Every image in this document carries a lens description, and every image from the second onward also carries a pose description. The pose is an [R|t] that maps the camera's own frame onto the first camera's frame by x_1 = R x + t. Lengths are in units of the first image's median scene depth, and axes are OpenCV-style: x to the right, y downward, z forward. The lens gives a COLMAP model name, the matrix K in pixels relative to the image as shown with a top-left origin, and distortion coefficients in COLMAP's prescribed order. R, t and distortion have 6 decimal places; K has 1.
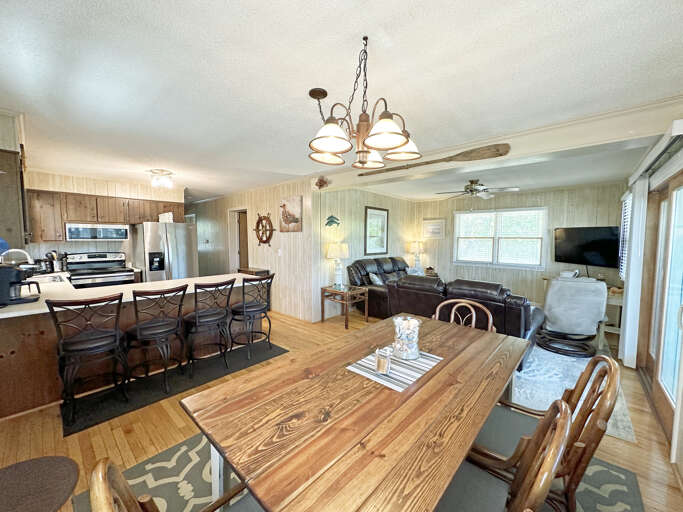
lens RADIAL K [[272.1, 0, 339.5], [0, 272.1, 255.3], [0, 0, 1]] dist [-0.008132, -0.000379]
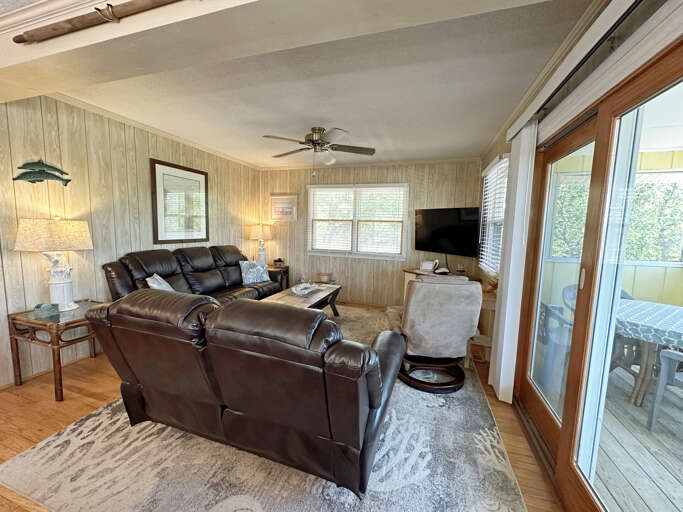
lens RADIAL K [[272.1, 0, 342.0], [0, 272.1, 256.4], [0, 0, 1]] dist [-0.008132, -0.000379]
pose [[0.911831, -0.025874, 0.409749, 0.233753], [0.005189, 0.998659, 0.051513, -0.000900], [-0.410533, -0.044845, 0.910742, 0.312121]]
